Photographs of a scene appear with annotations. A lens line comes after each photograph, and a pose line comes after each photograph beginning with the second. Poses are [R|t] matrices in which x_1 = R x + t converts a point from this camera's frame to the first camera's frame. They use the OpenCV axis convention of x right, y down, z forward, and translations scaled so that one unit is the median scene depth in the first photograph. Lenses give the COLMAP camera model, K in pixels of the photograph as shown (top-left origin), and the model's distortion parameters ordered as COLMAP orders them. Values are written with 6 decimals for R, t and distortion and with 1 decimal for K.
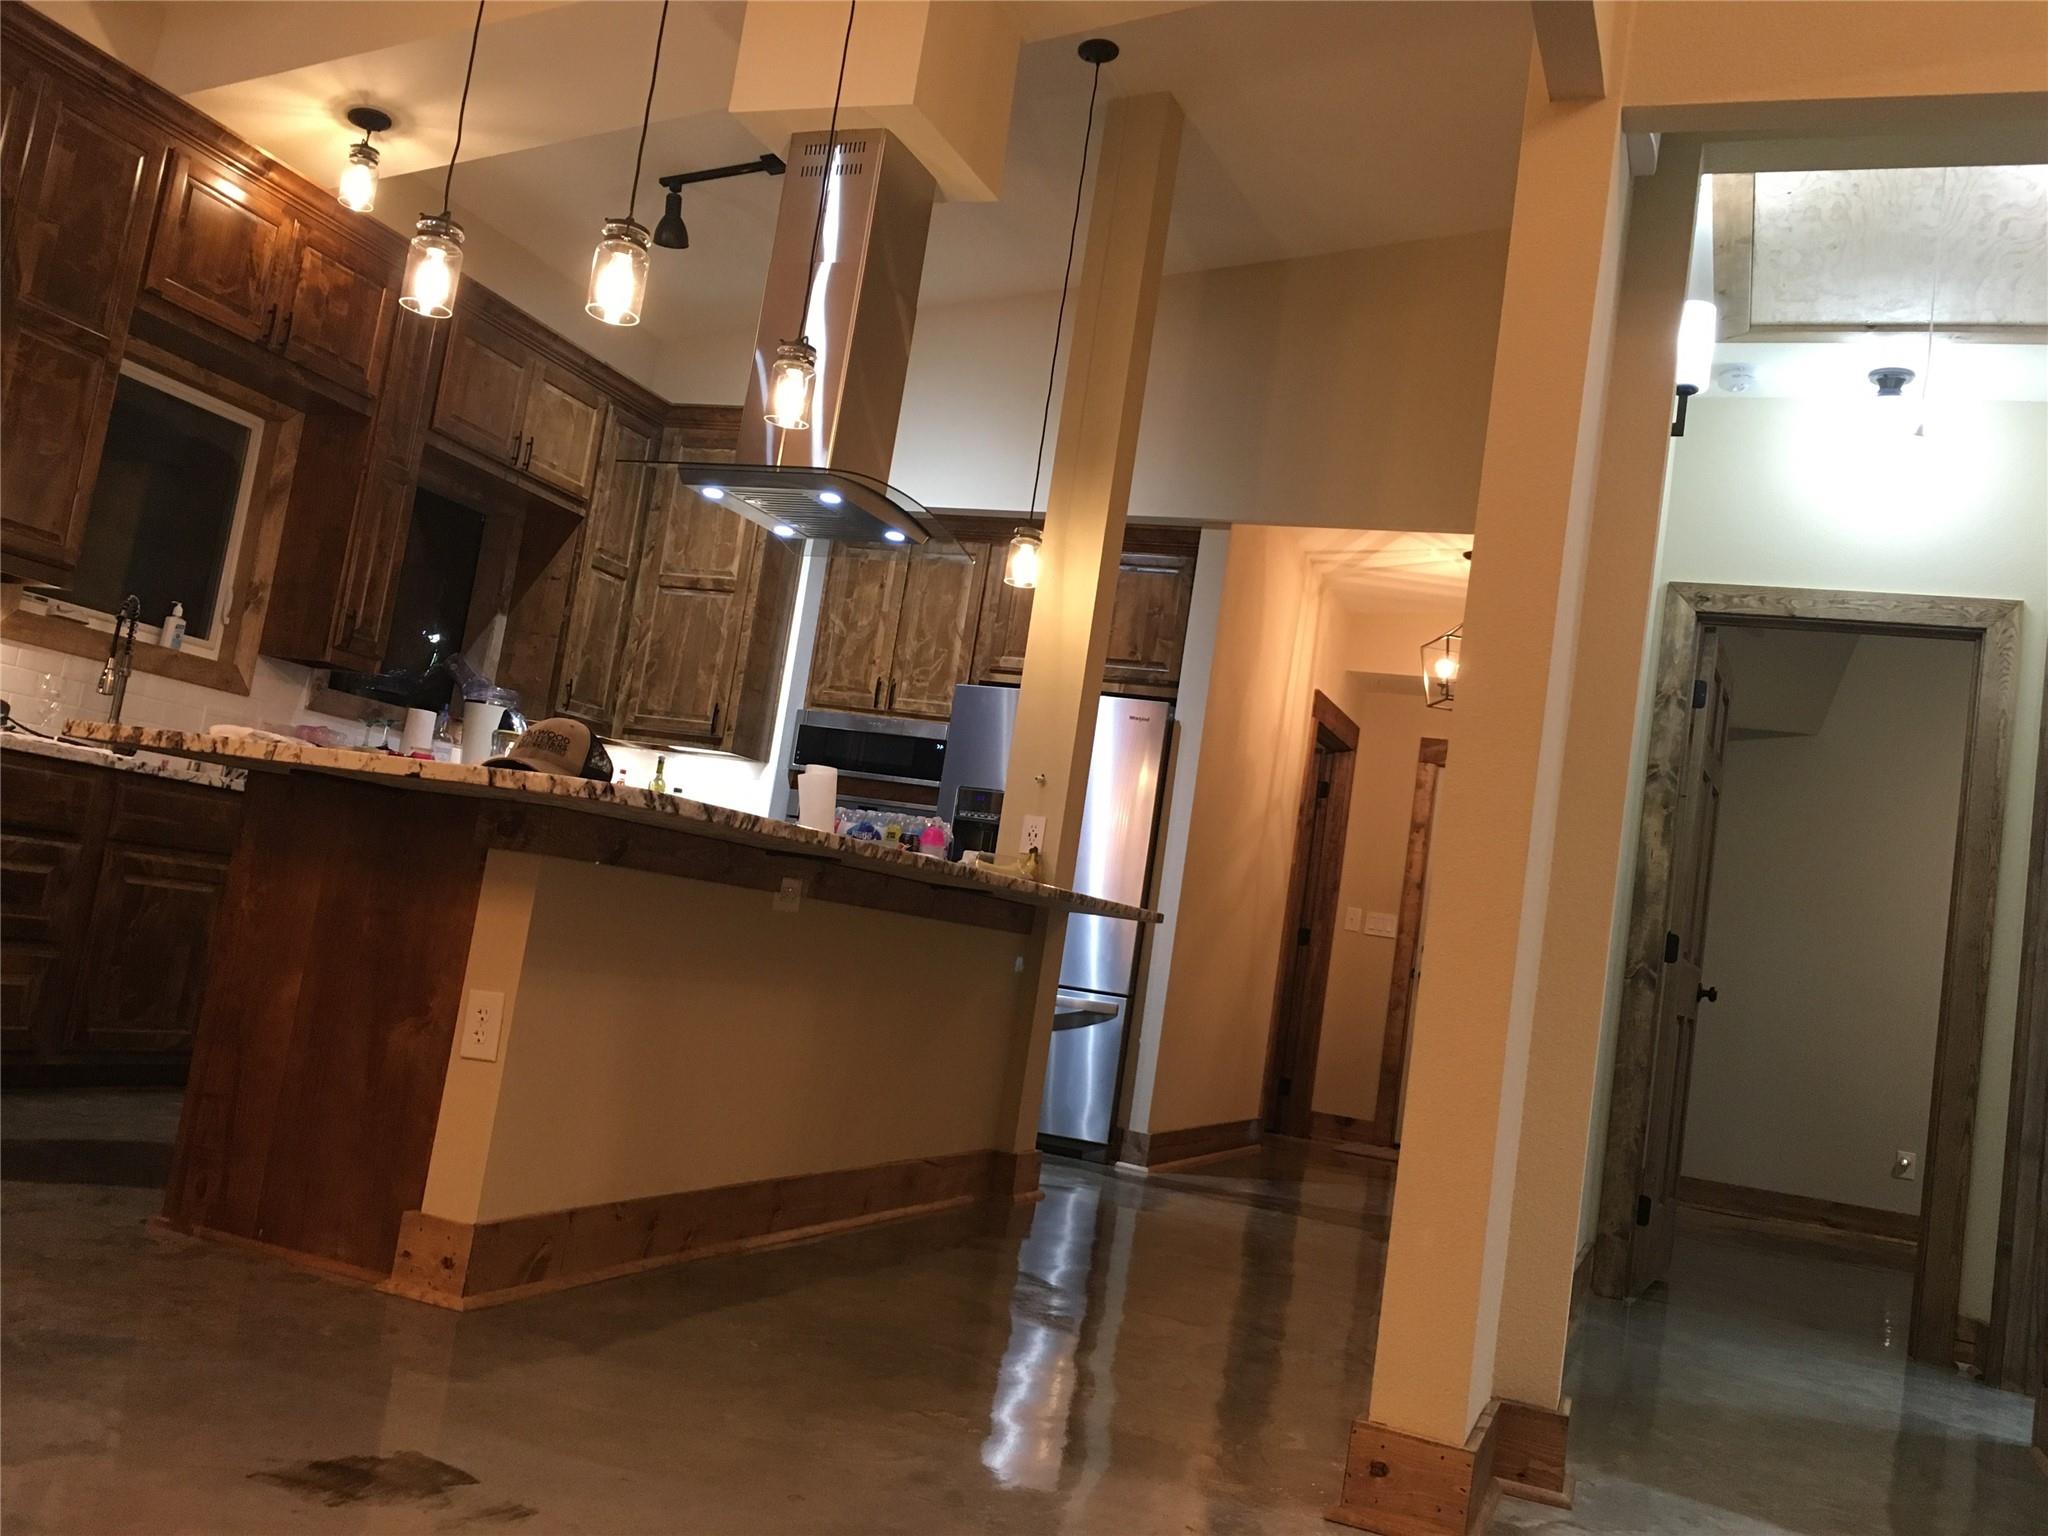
lens RADIAL K [[1733.6, 0, 1038.2], [0, 1733.6, 766.1], [0, 0, 1]] dist [0.051432, -0.083008]
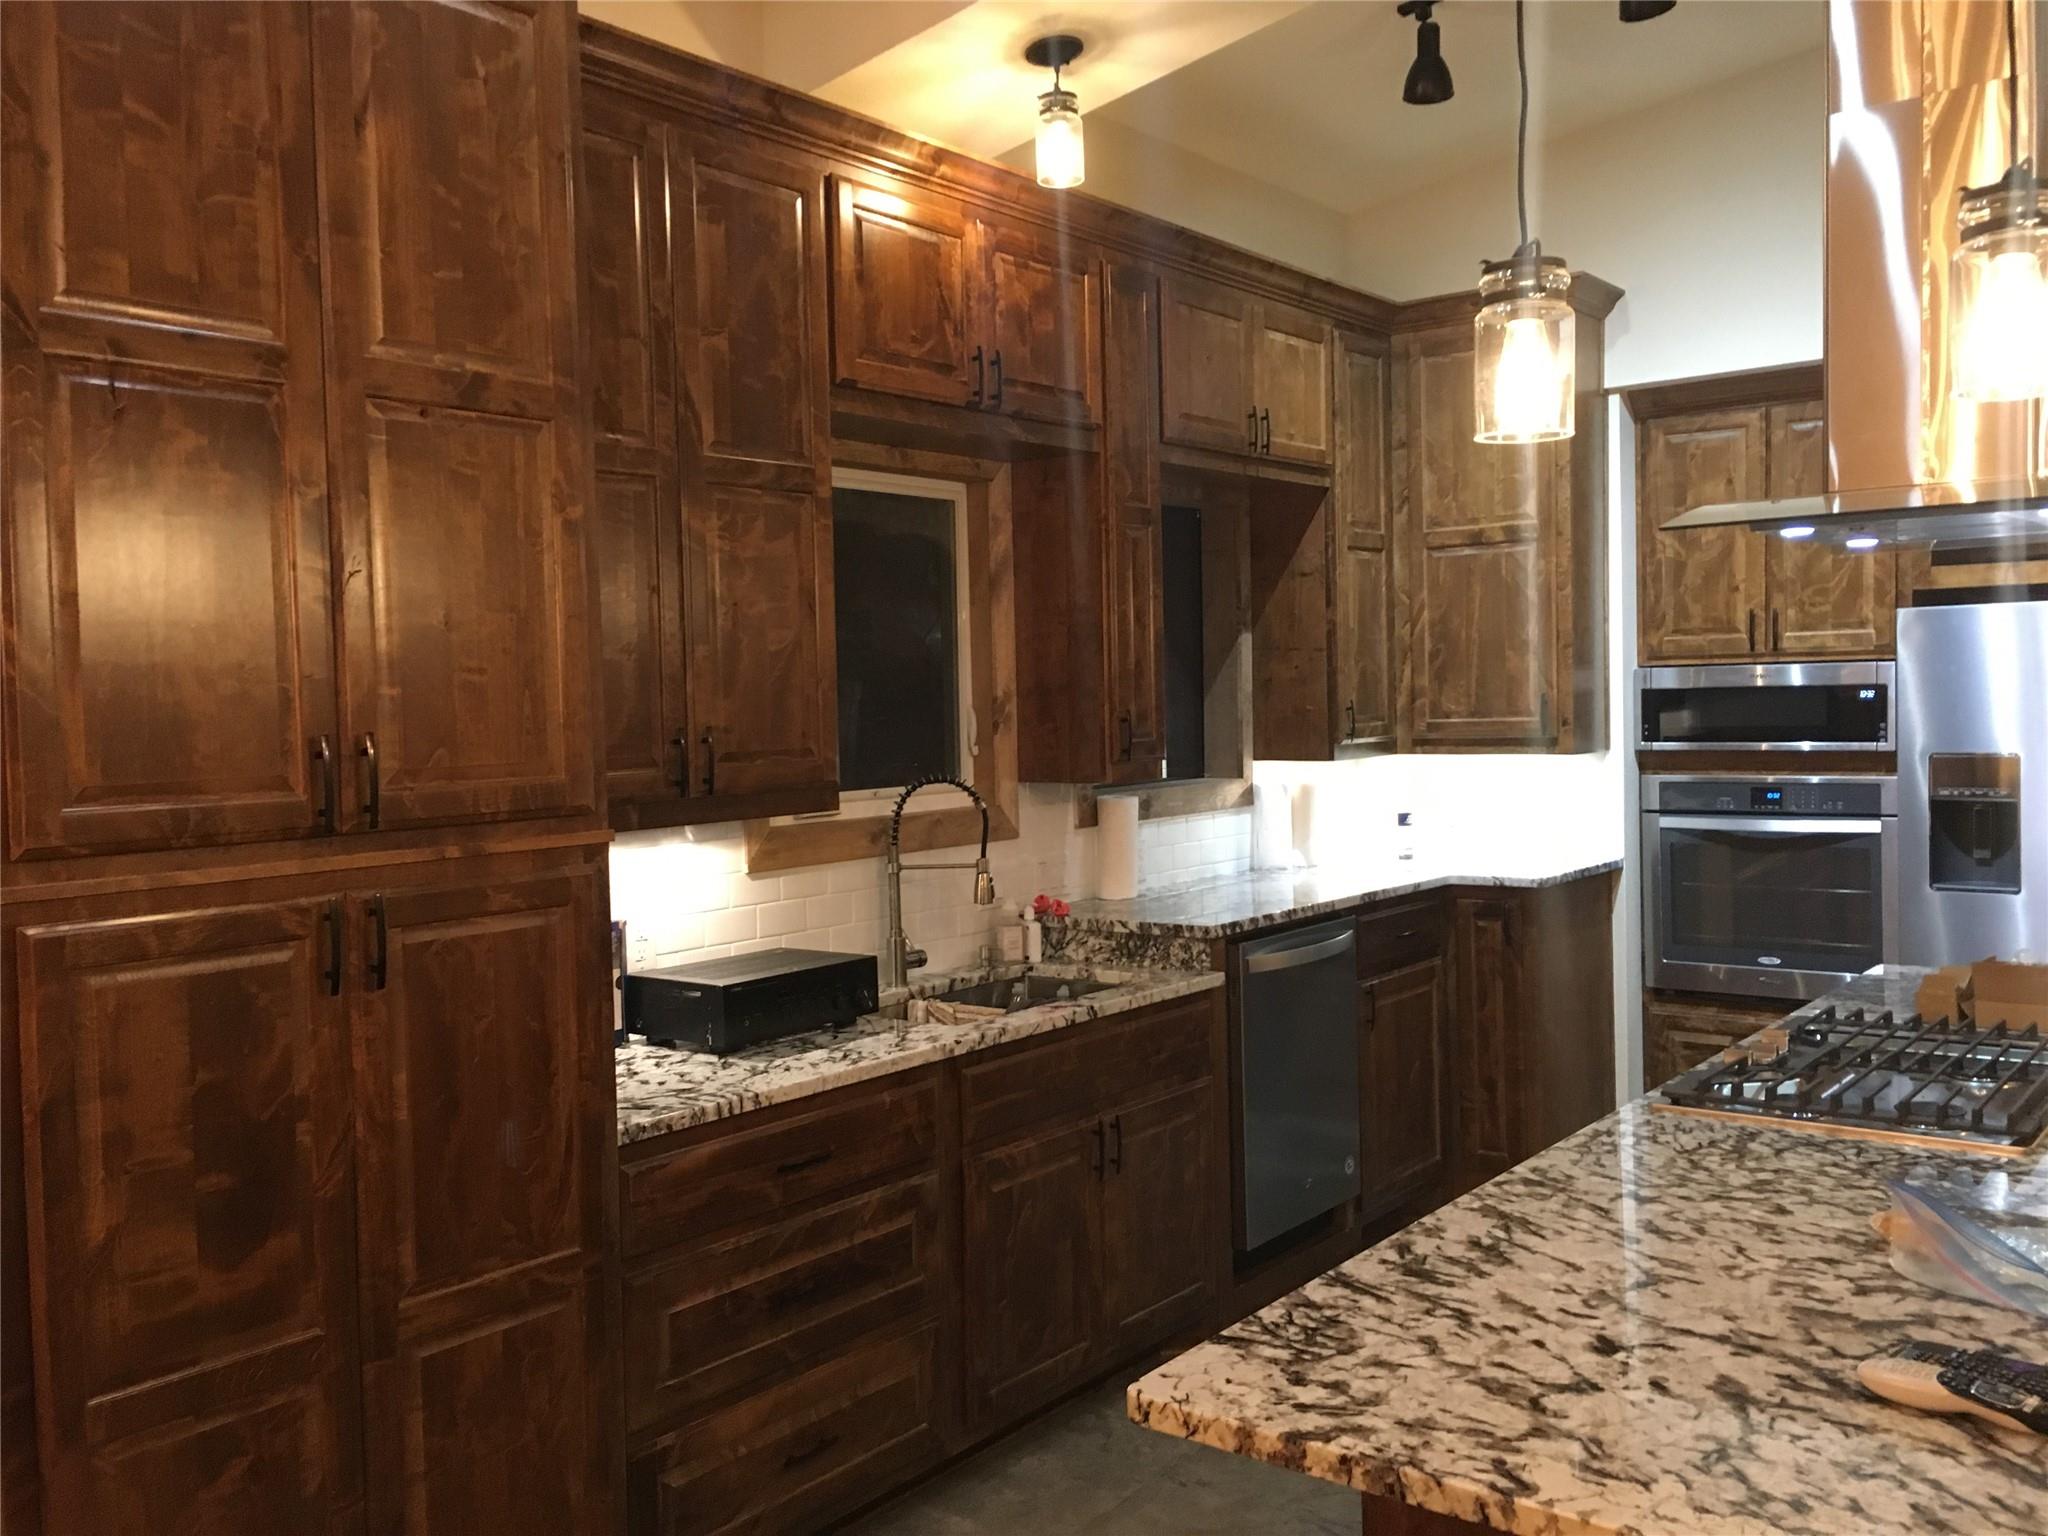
lens RADIAL K [[1733.6, 0, 1027.8], [0, 1733.6, 768.2], [0, 0, 1]] dist [0.051432, -0.083008]
pose [[0.938431, -0.159740, -0.306319, -0.190515], [0.196356, 0.976160, 0.092502, -0.132768], [0.284240, -0.146954, 0.947424, 0.248628]]
